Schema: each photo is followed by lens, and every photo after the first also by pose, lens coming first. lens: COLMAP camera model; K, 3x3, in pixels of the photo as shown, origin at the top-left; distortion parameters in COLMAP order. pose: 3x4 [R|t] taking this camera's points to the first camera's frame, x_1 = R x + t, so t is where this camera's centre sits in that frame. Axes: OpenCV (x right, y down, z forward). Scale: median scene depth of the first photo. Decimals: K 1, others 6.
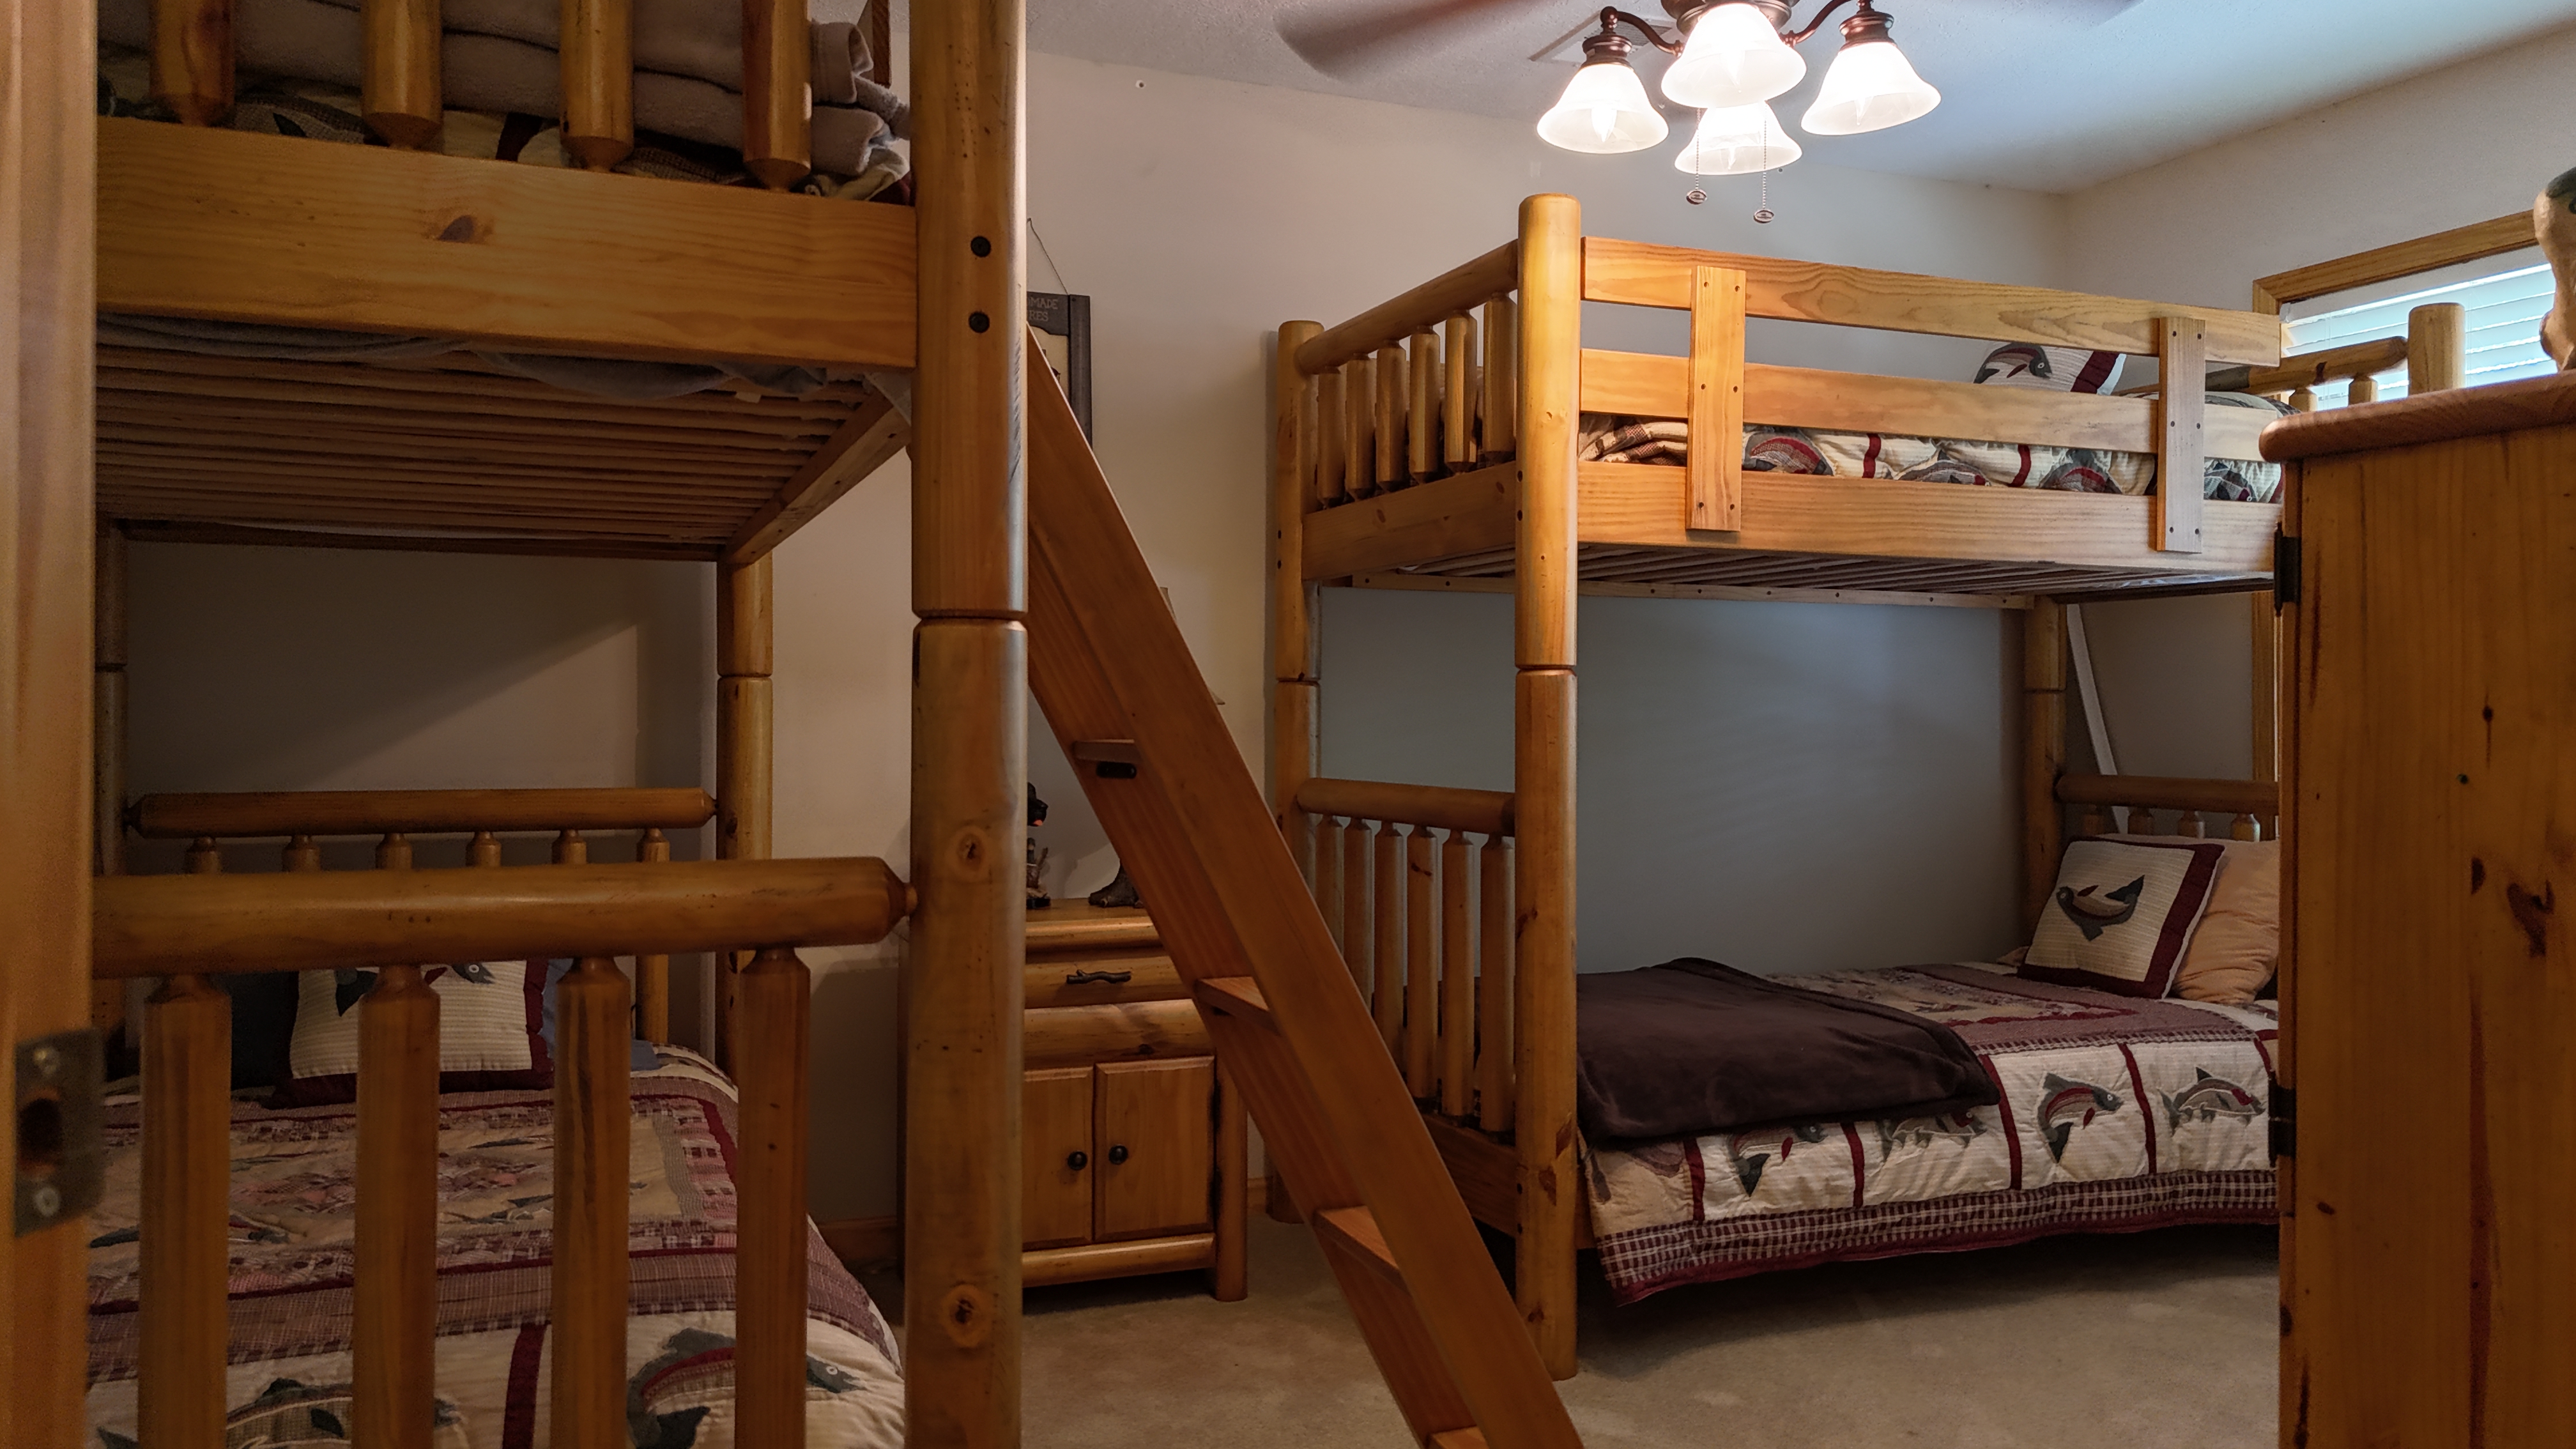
lens RADIAL K [[1911.5, 0, 1293.8], [0, 1911.5, 725.4], [0, 0, 1]] dist [0.072215, -0.067818]
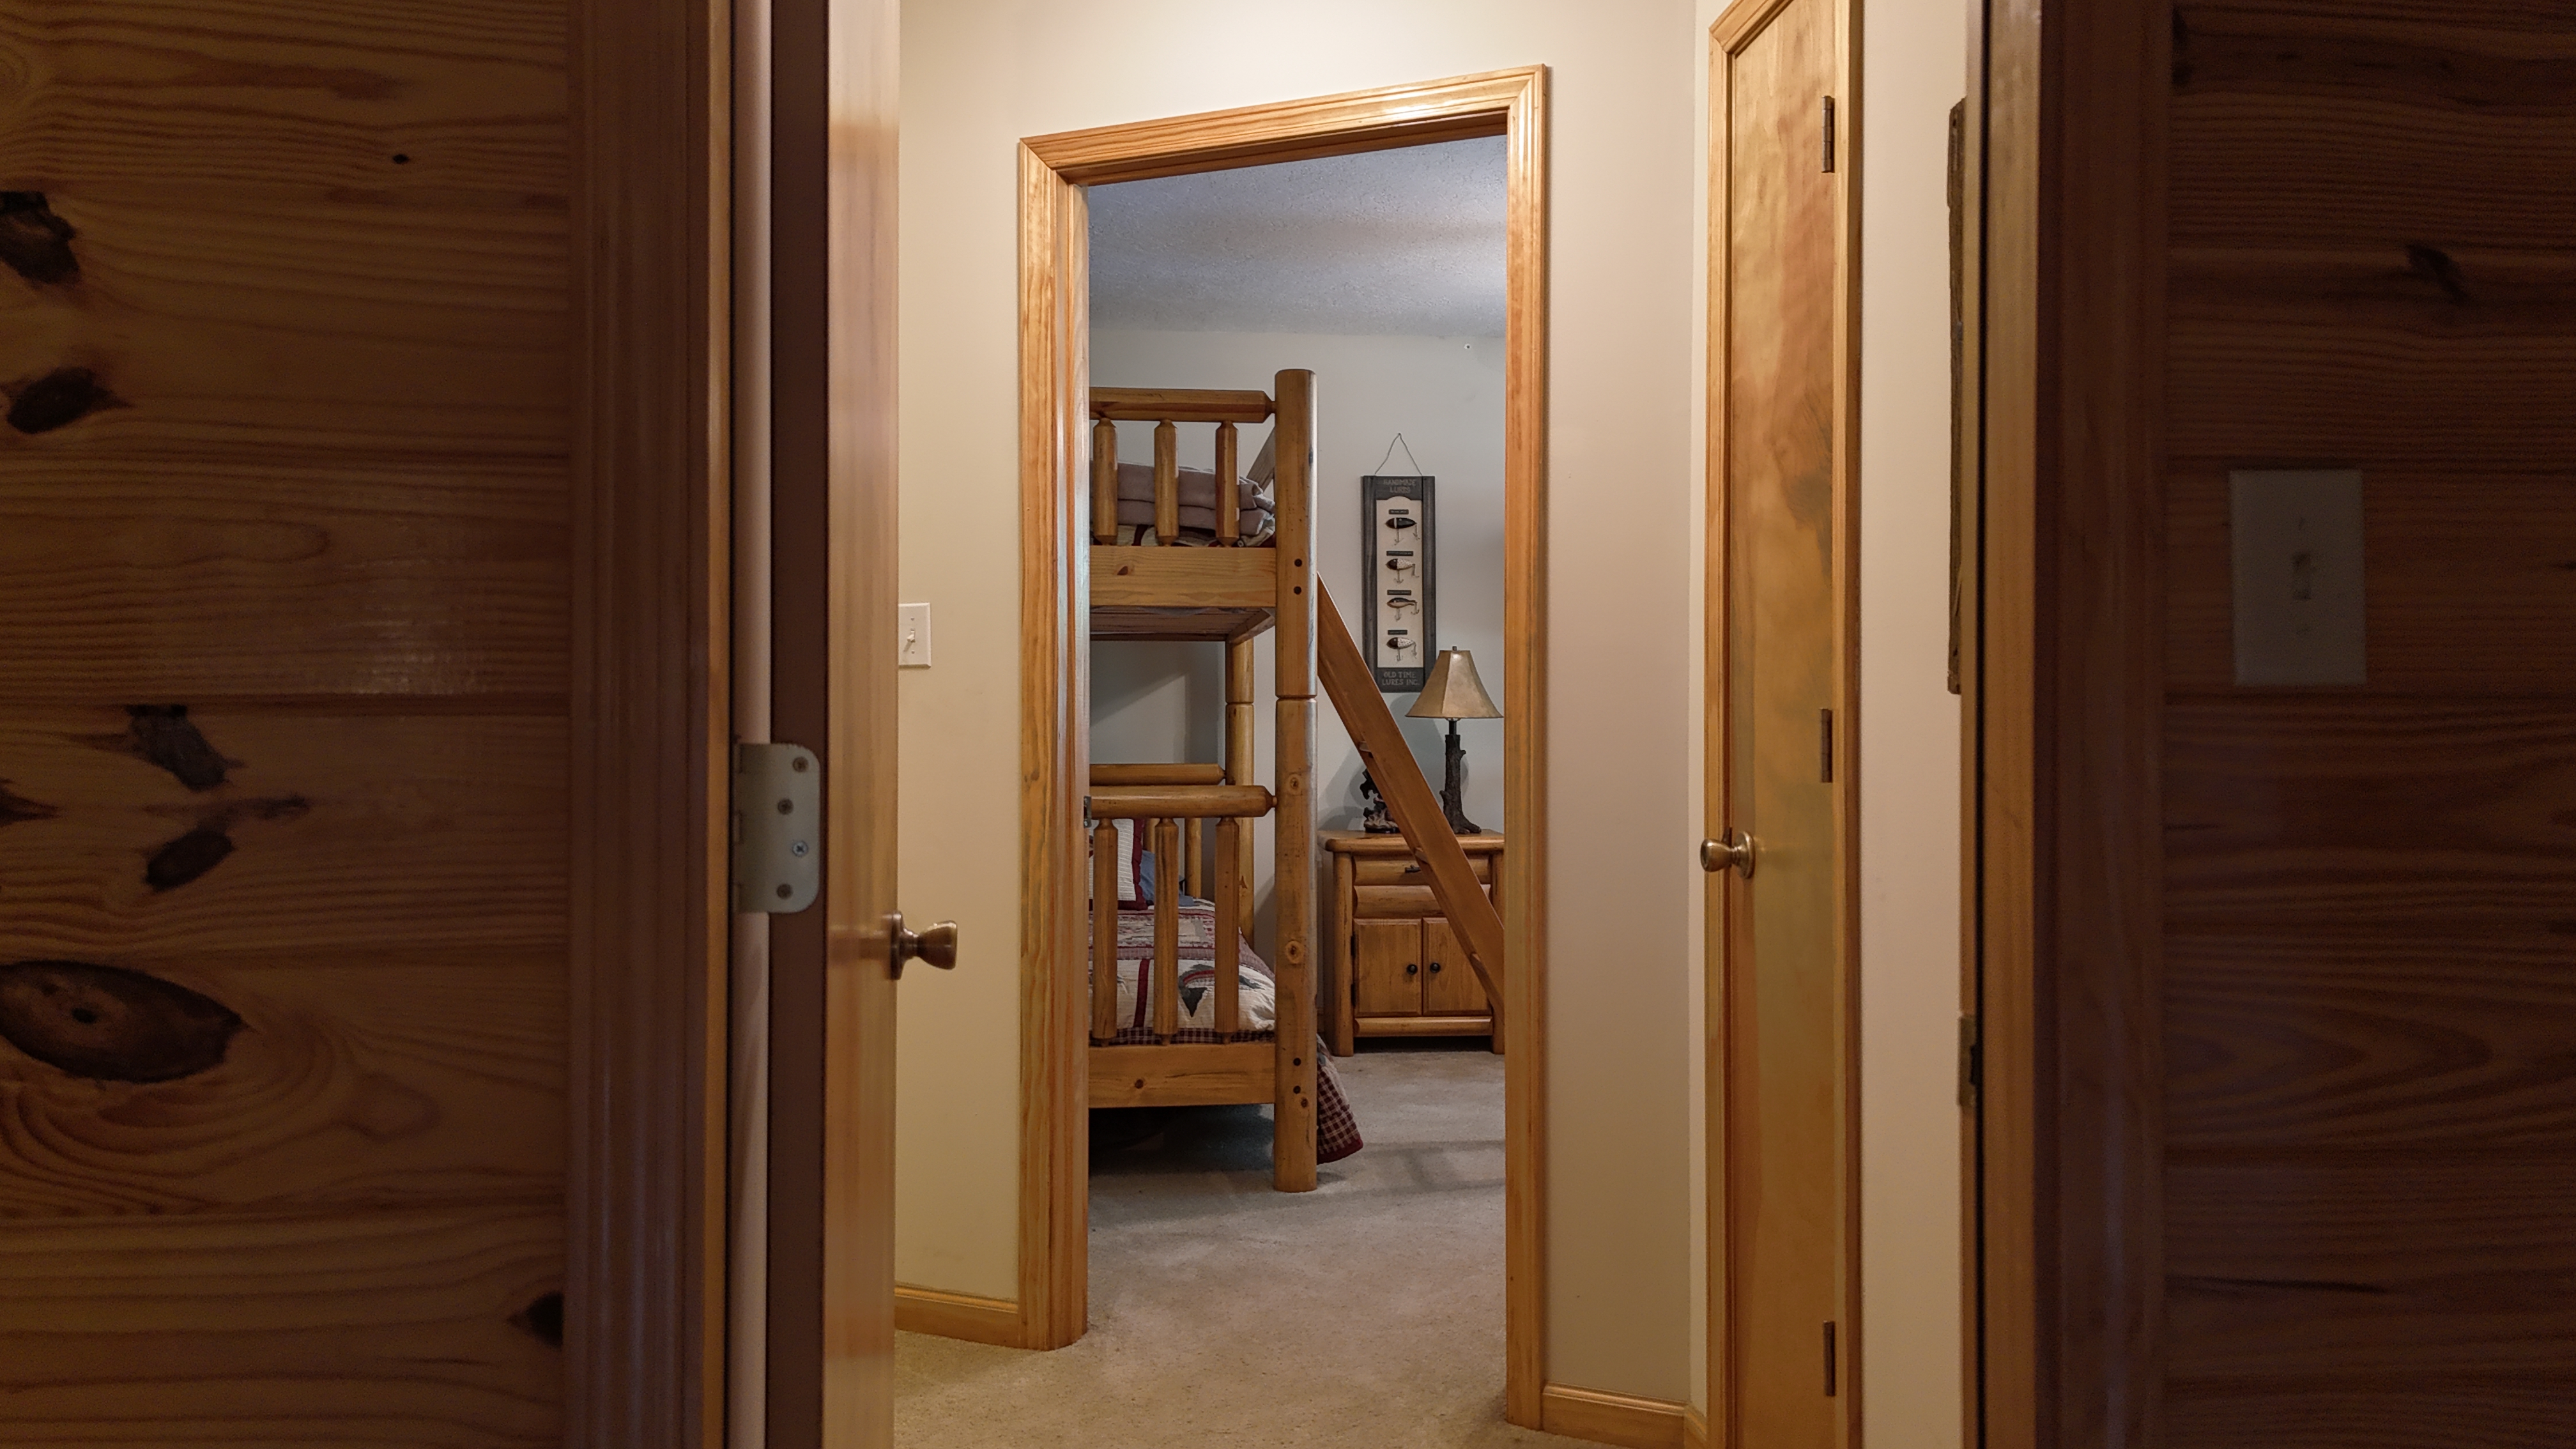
lens RADIAL K [[1911.5, 0, 1289.2], [0, 1911.5, 719.6], [0, 0, 1]] dist [0.072215, -0.067818]
pose [[0.961153, -0.001290, -0.276014, 0.565118], [0.002321, 0.999991, 0.003409, -0.034736], [0.276007, -0.003917, 0.961148, -1.587976]]
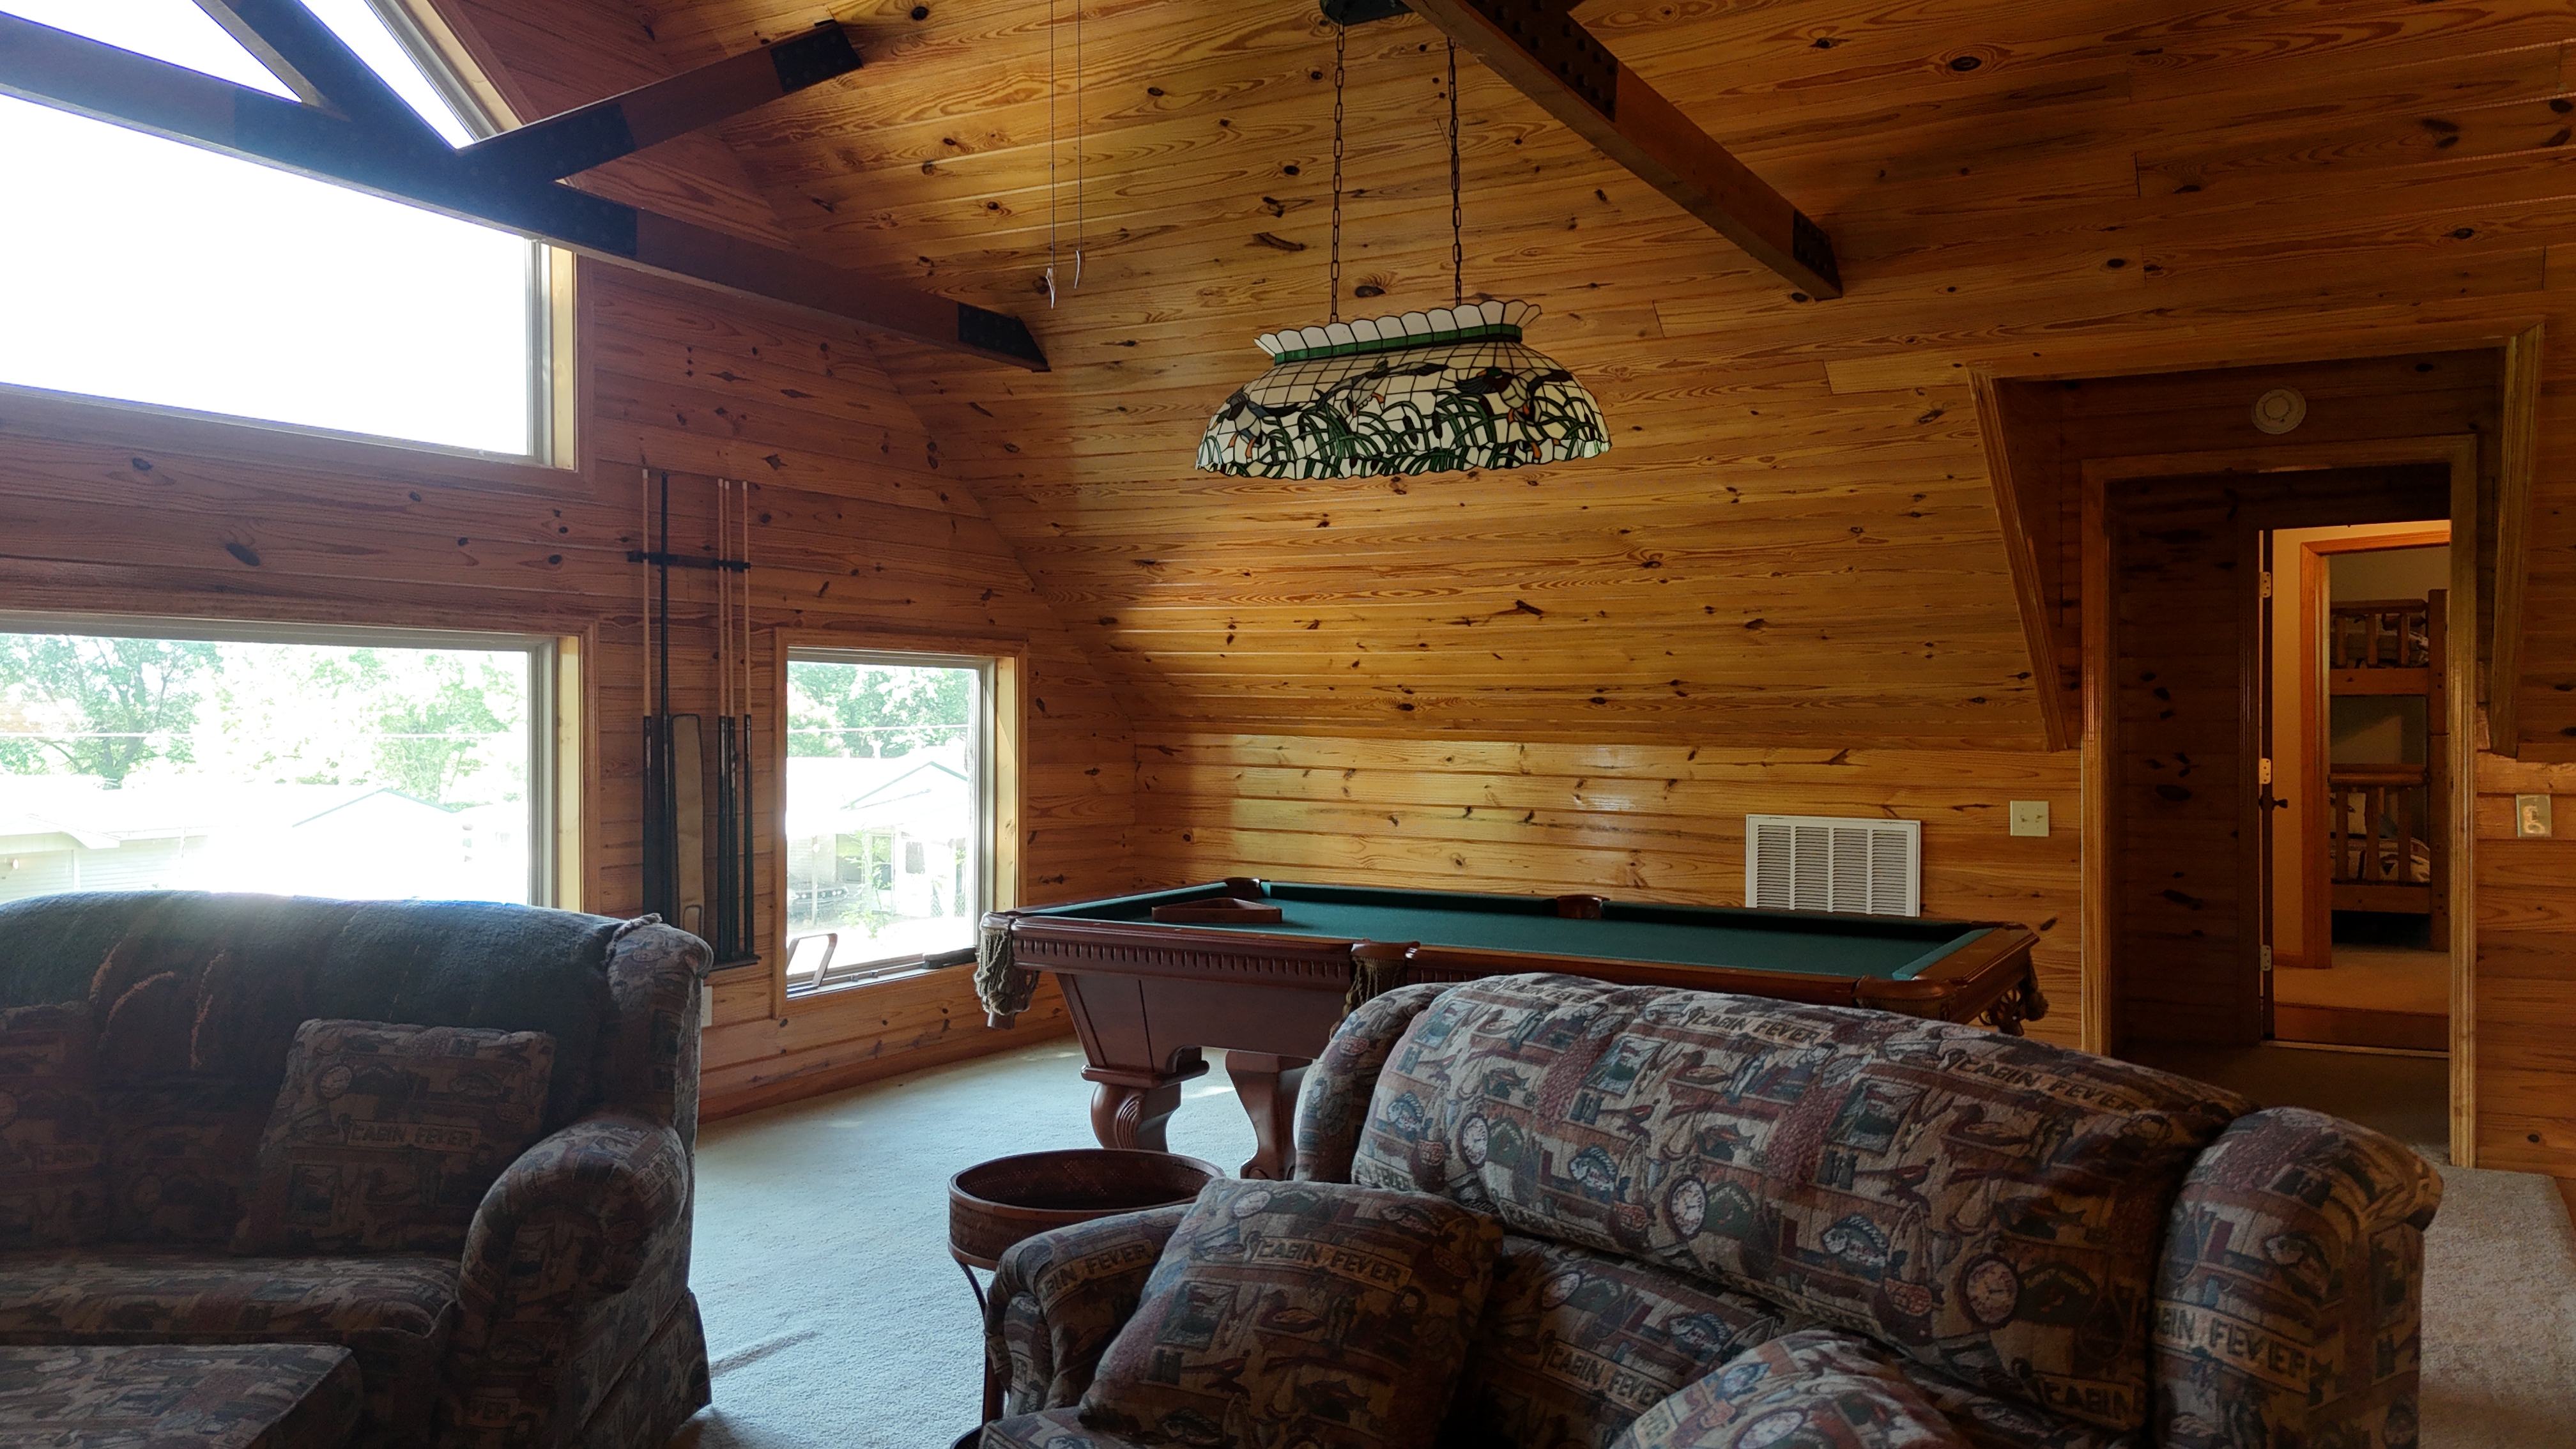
lens RADIAL K [[1911.5, 0, 1286.3], [0, 1911.5, 726.6], [0, 0, 1]] dist [0.072215, -0.067818]
pose [[0.625766, -0.004900, -0.779995, 2.334216], [0.010946, 0.999937, 0.002500, -0.135740], [0.779934, -0.010102, 0.625780, -5.662066]]
